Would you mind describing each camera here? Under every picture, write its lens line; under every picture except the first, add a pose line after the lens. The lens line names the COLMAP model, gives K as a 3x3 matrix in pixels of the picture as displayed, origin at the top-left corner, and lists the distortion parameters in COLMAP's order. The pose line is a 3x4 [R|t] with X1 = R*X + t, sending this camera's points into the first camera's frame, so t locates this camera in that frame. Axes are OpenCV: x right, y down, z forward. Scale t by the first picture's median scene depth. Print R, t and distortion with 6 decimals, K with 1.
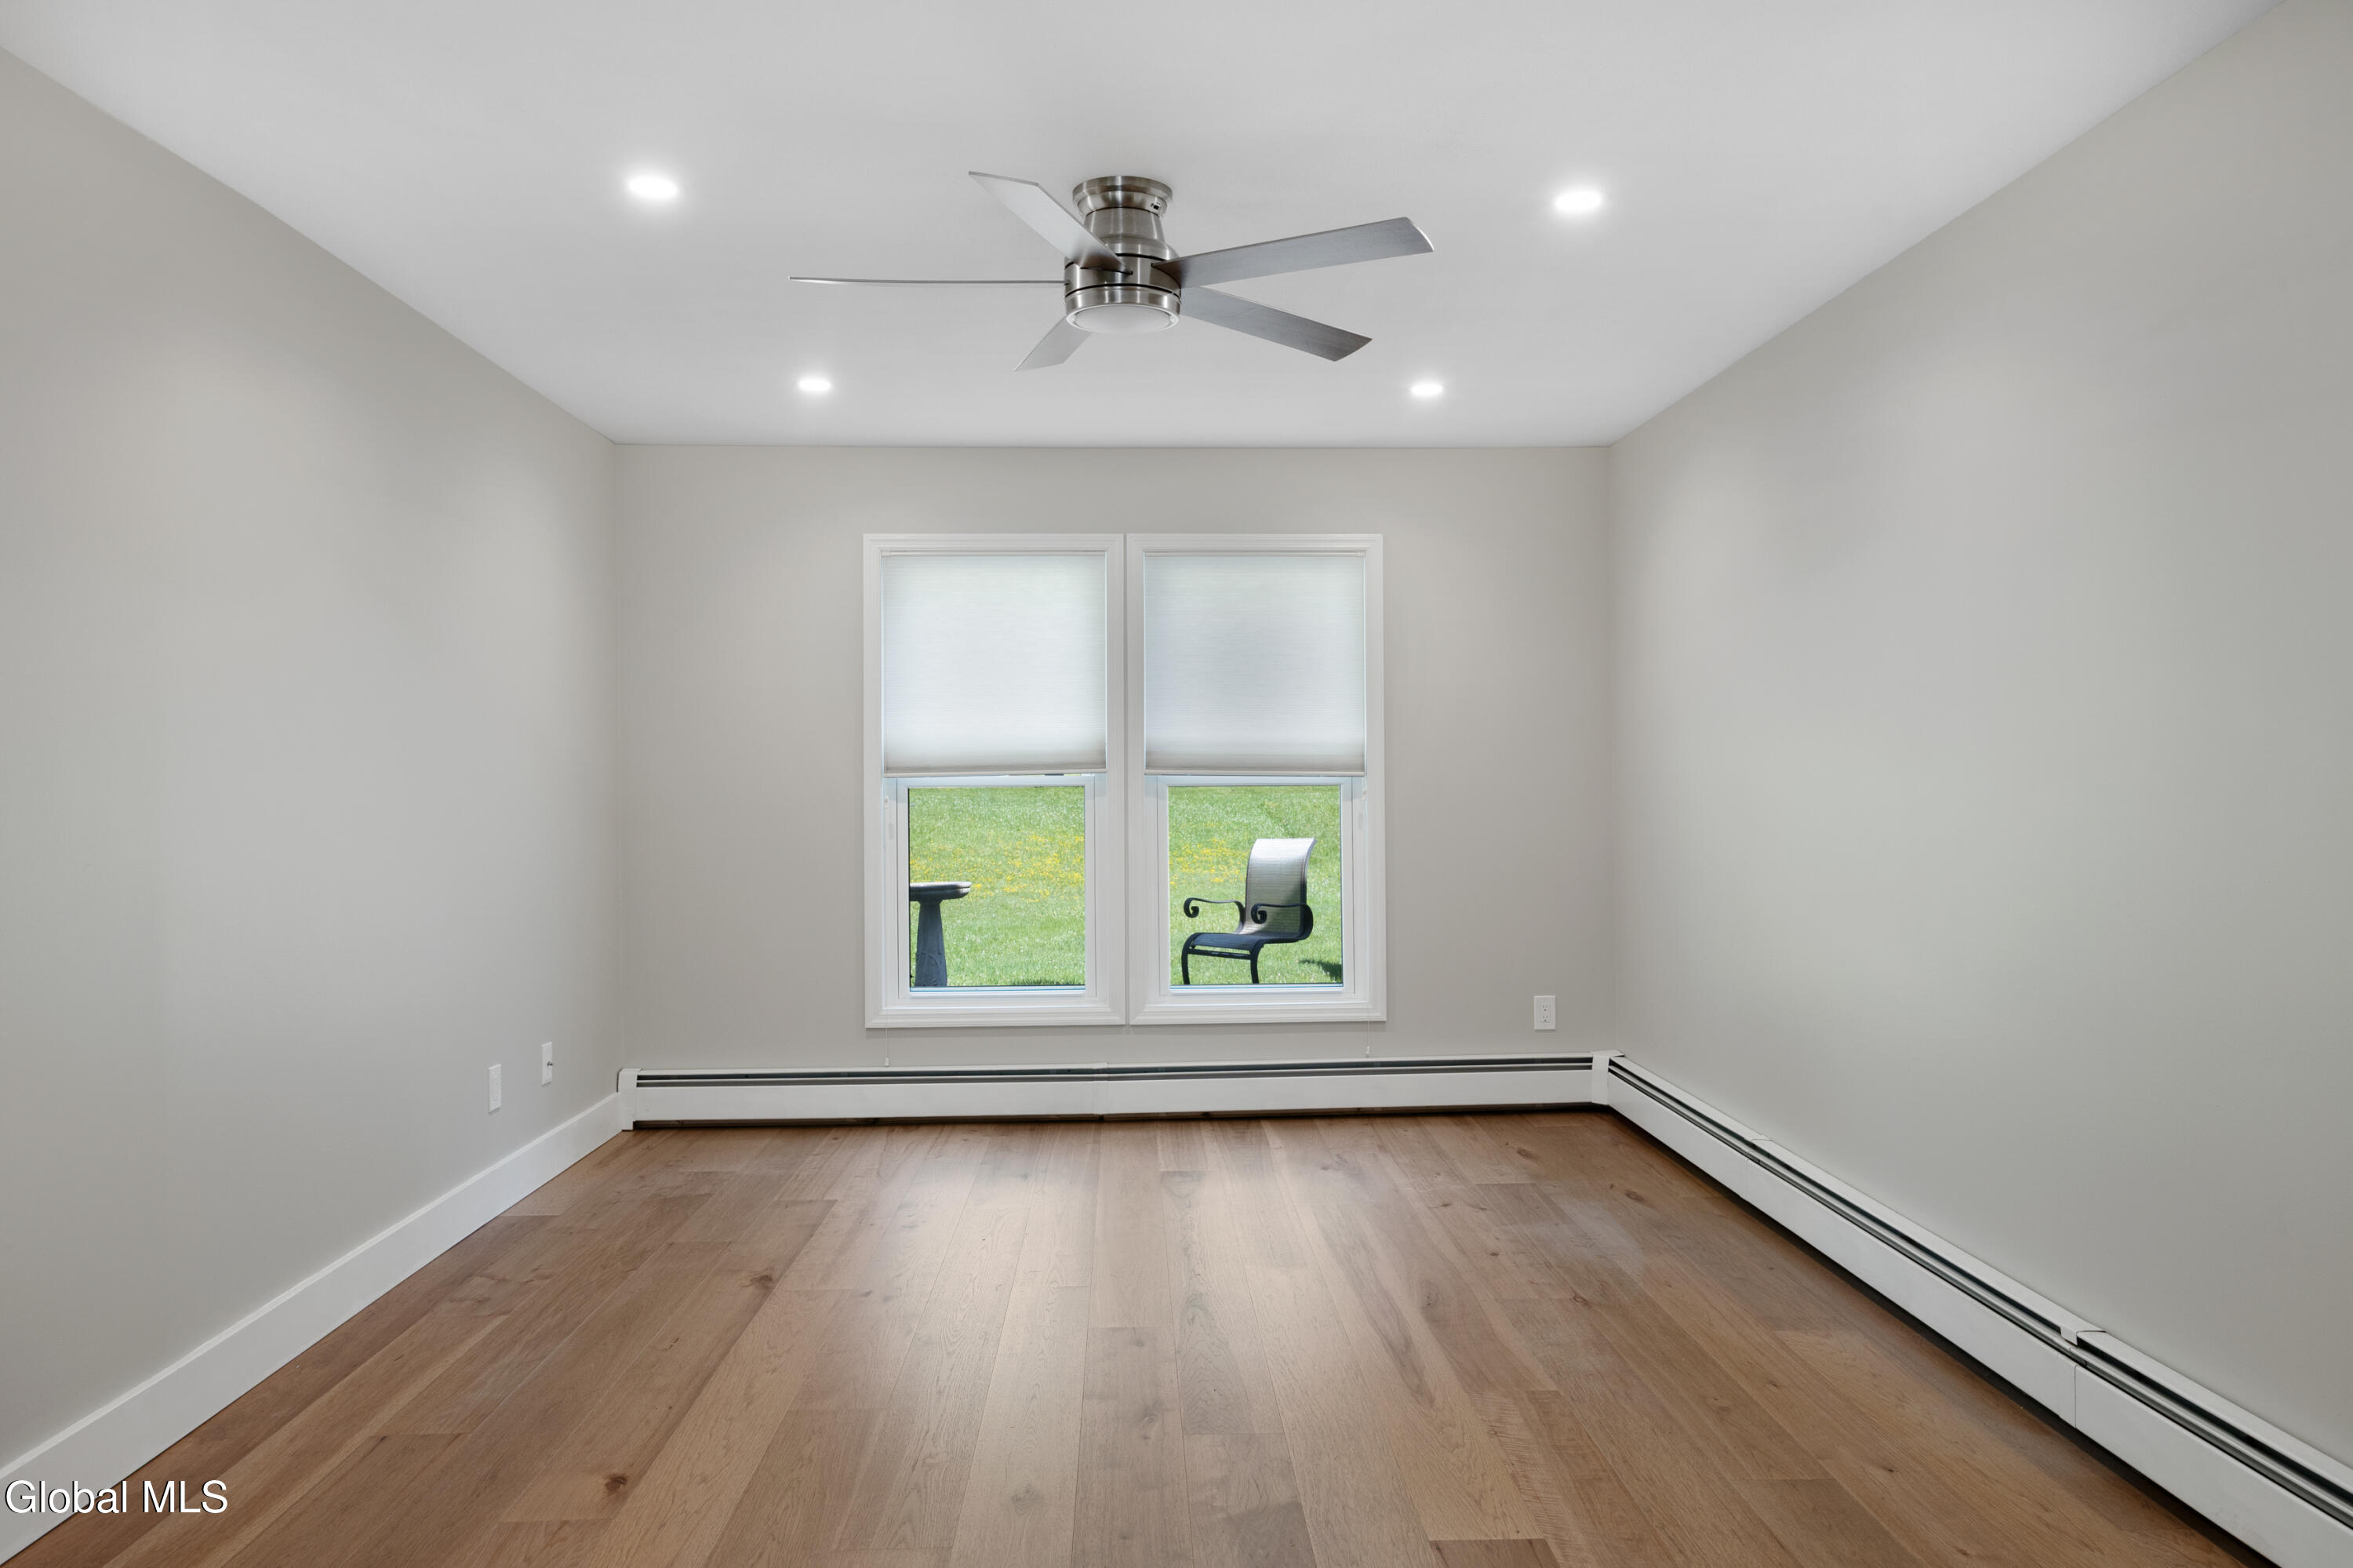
lens RADIAL K [[1580.4, 0, 1175.8], [0, 1580.4, 775.6], [0, 0, 1]] dist [-0.007543, -0.002033]
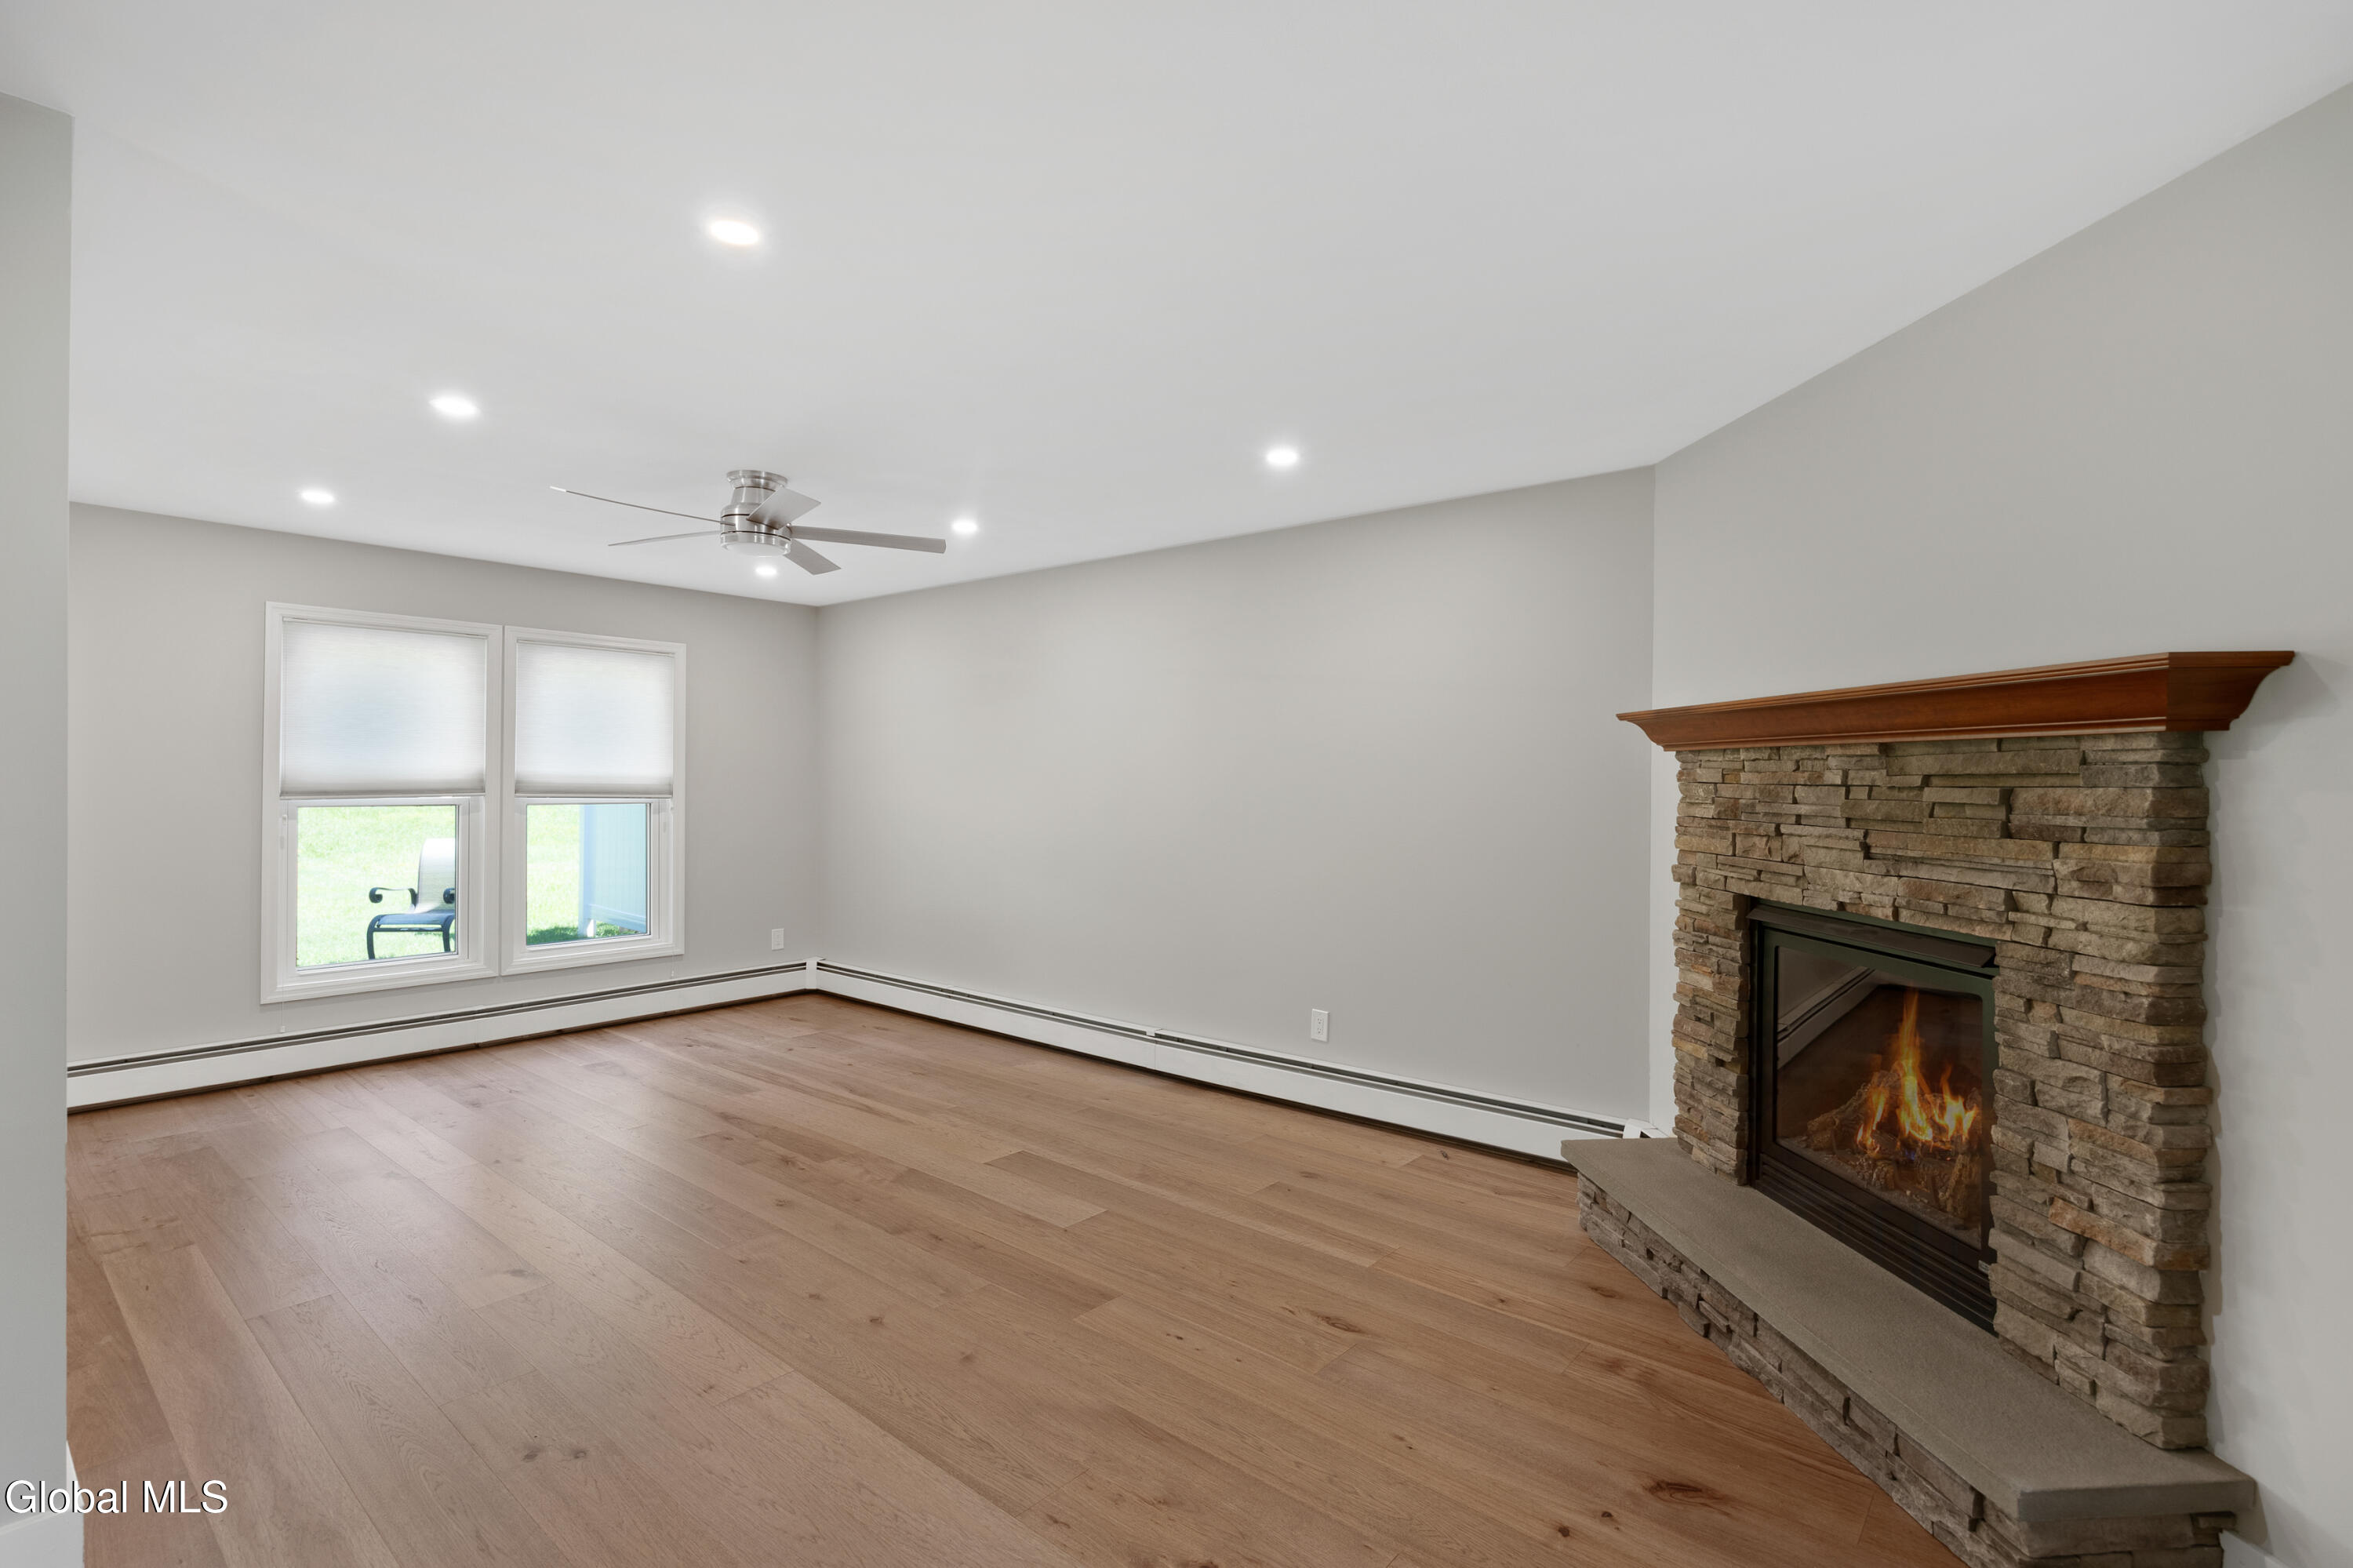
lens RADIAL K [[1091.3, 0, 1176.0], [0, 1091.3, 771.0], [0, 0, 1]] dist [-0.003846, -0.000239]
pose [[0.674648, 0.017387, 0.737934, -0.342075], [-0.010267, 0.999847, -0.014171, -0.016258], [-0.738068, 0.001984, 0.674724, -0.093257]]
